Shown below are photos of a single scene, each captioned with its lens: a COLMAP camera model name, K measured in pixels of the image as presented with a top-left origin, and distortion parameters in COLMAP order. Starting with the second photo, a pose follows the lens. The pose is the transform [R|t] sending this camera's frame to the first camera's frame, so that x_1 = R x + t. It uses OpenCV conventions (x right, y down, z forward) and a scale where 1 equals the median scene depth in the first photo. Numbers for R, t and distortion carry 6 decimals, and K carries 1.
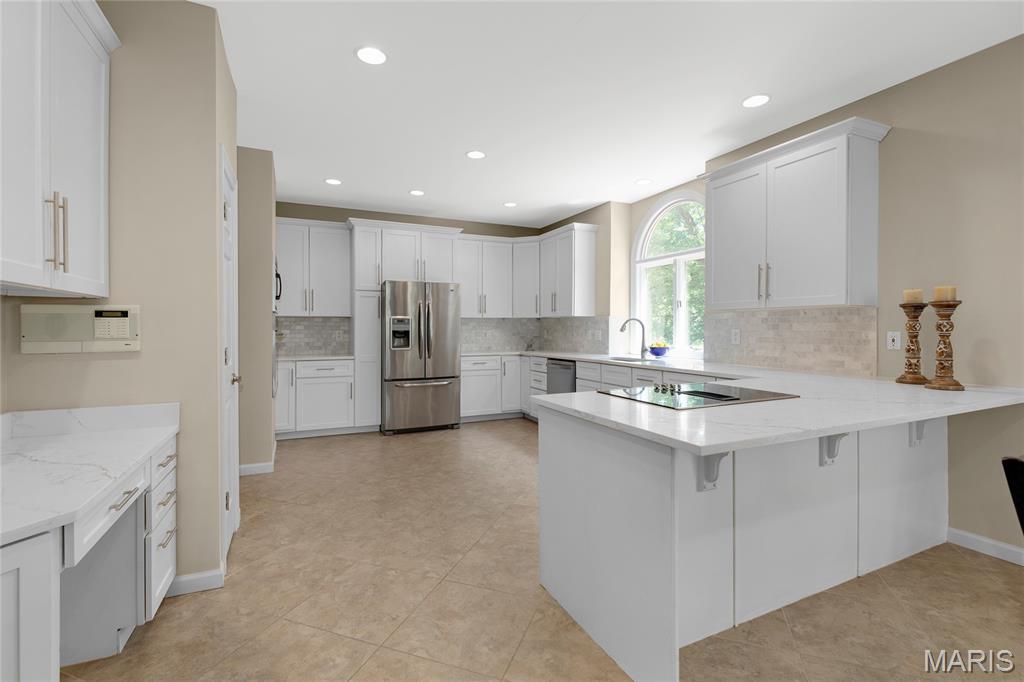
lens RADIAL K [[458.2, 0, 512.0], [0, 458.2, 341.0], [0, 0, 1]] dist [0.000093, -0.000508]
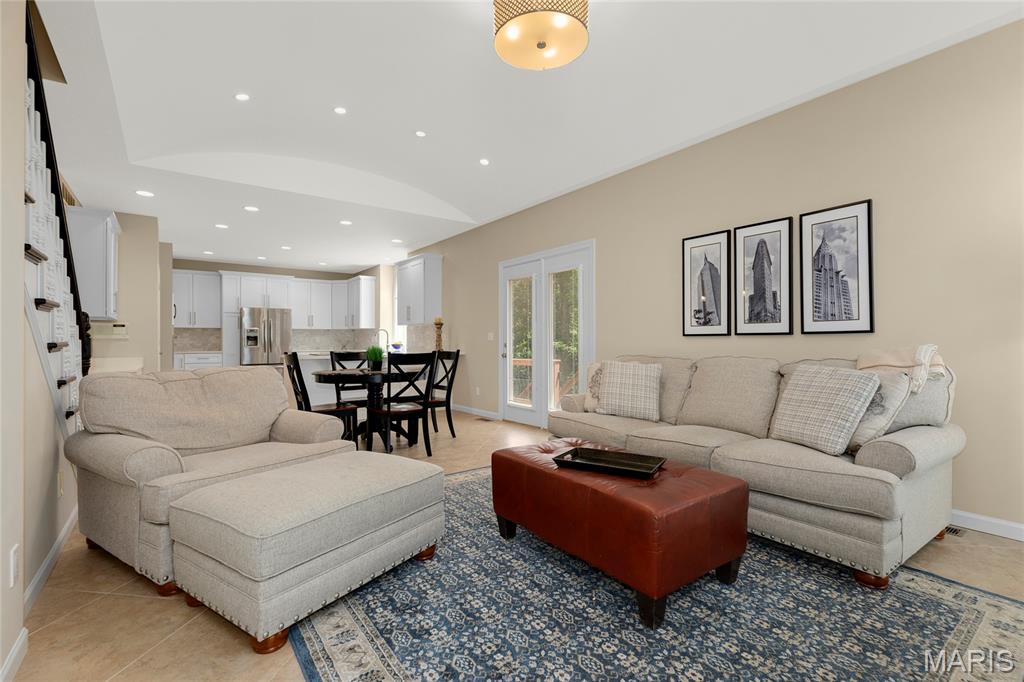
lens RADIAL K [[457.1, 0, 510.4], [0, 457.1, 347.9], [0, 0, 1]] dist [0.000140, -0.000052]
pose [[0.980124, -0.004722, 0.198331, 0.355390], [0.007663, 0.999872, -0.014068, 0.051291], [-0.198239, 0.015308, 0.980034, -0.846972]]
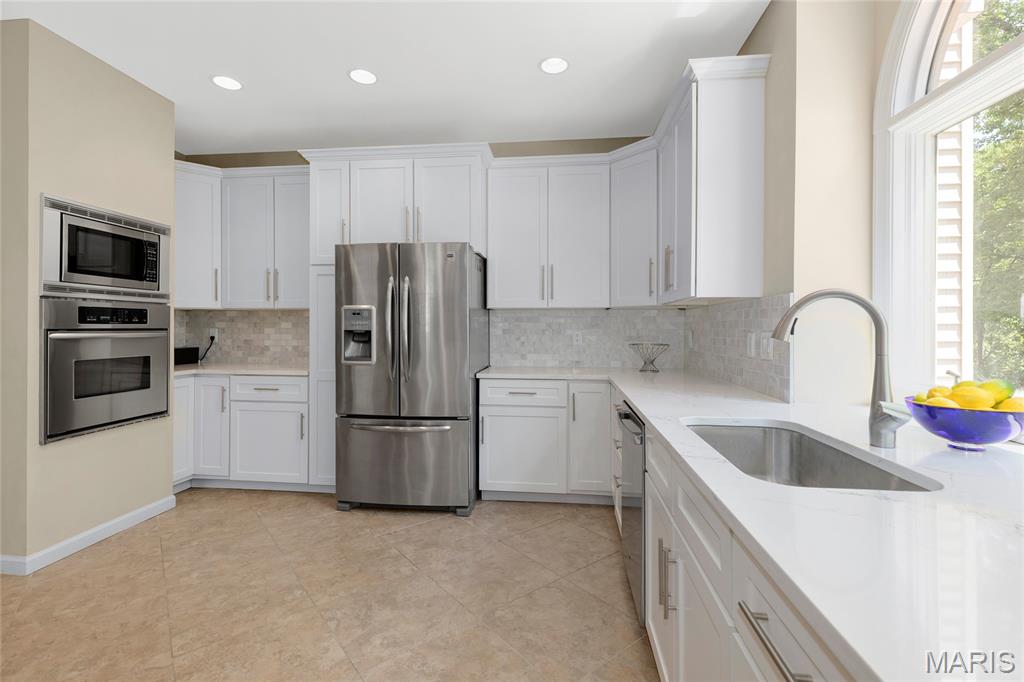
lens RADIAL K [[460.3, 0, 513.9], [0, 460.3, 332.5], [0, 0, 1]] dist [-0.000582, -0.000301]
pose [[0.850682, 0.007928, -0.525621, 0.215727], [-0.017757, 0.999749, -0.013660, -0.015075], [0.525381, 0.020954, 0.850609, 0.591296]]
